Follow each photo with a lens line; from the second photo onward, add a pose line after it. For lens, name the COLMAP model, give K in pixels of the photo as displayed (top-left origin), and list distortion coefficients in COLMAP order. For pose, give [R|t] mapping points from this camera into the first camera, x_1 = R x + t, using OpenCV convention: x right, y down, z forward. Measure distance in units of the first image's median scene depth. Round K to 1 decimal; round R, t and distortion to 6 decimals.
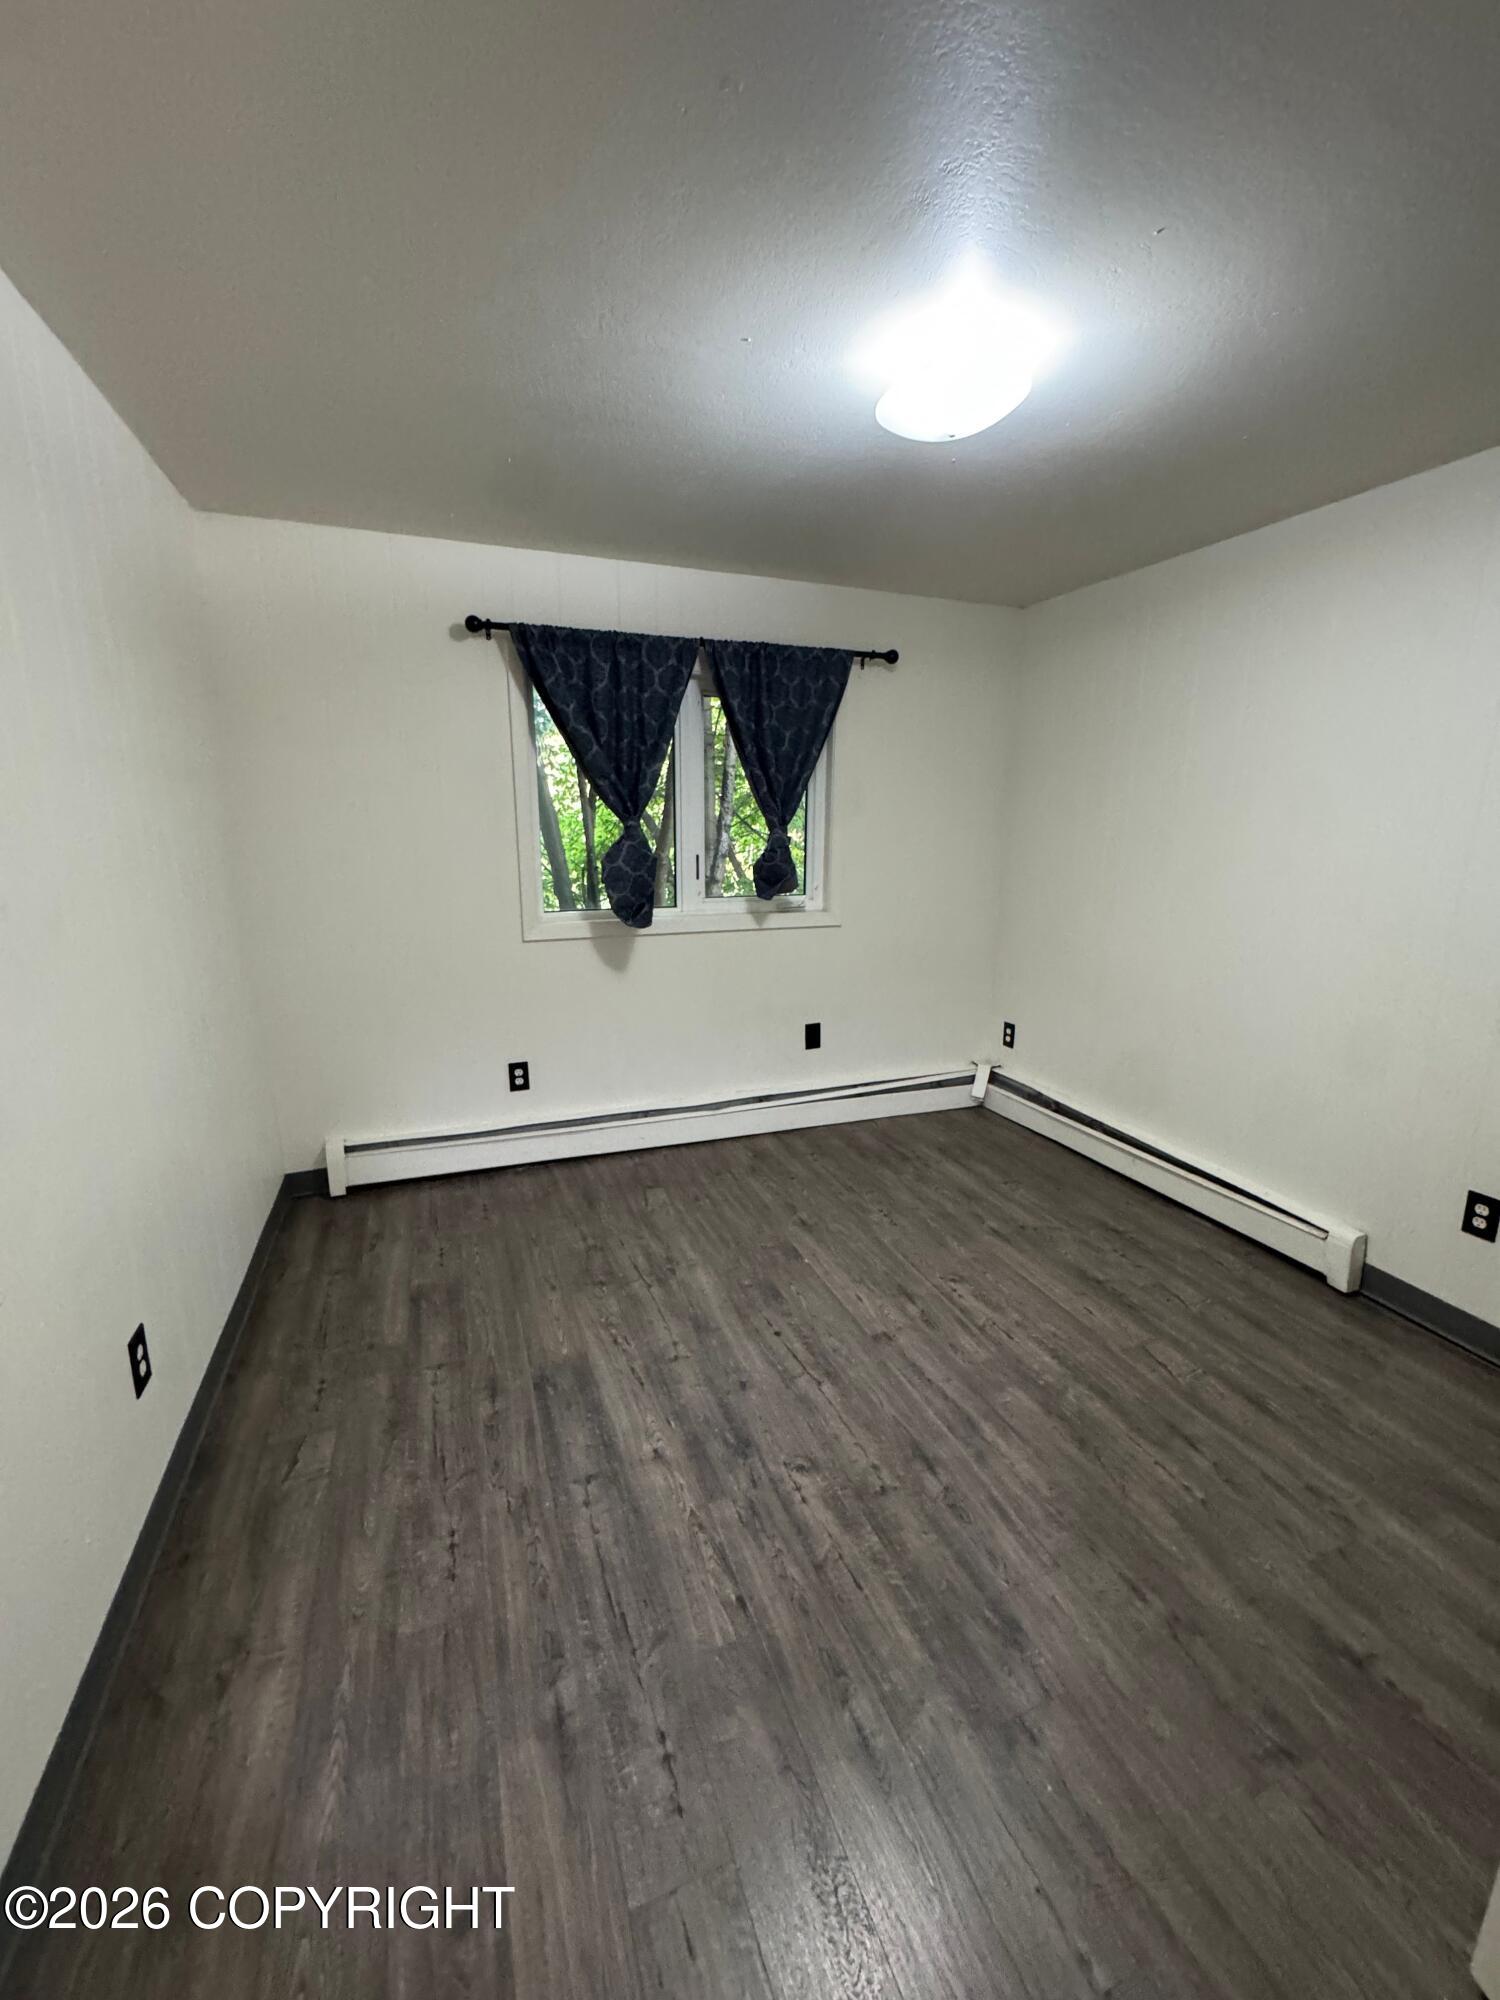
lens RADIAL K [[798.4, 0, 740.5], [0, 798.4, 1010.6], [0, 0, 1]] dist [-0.001592, -0.000150]
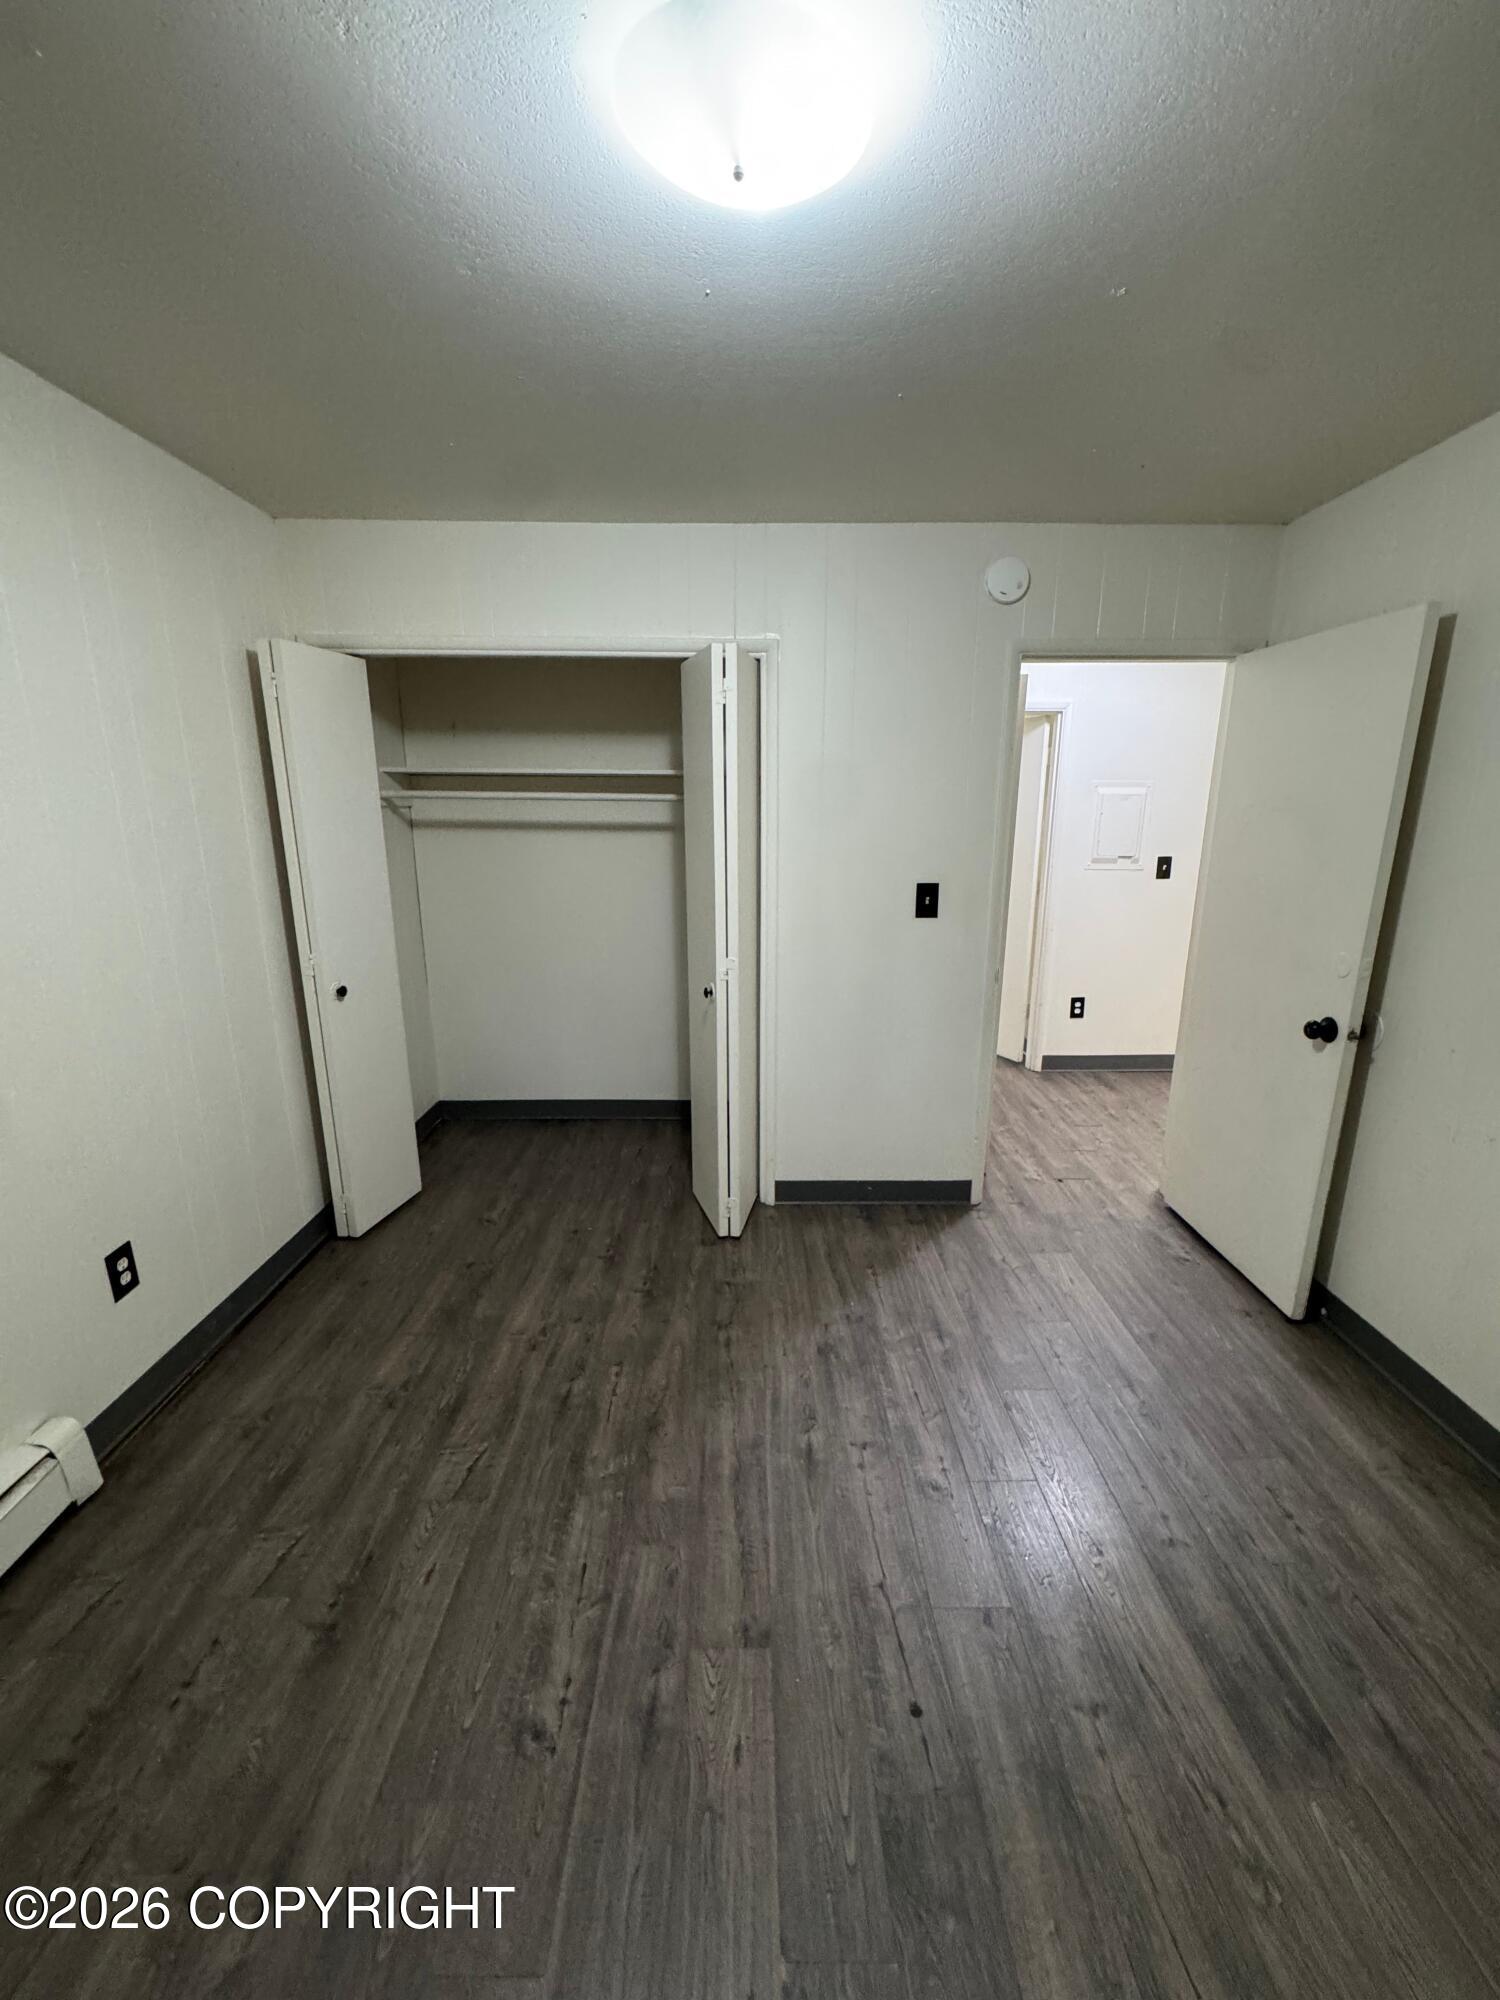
lens RADIAL K [[798.4, 0, 753.4], [0, 798.4, 1000.3], [0, 0, 1]] dist [-0.001592, -0.000150]
pose [[-0.937836, -0.089850, 0.335247, 0.010386], [0.074603, 0.891147, 0.447539, -0.380693], [-0.338966, 0.444728, -0.829047, 1.479834]]
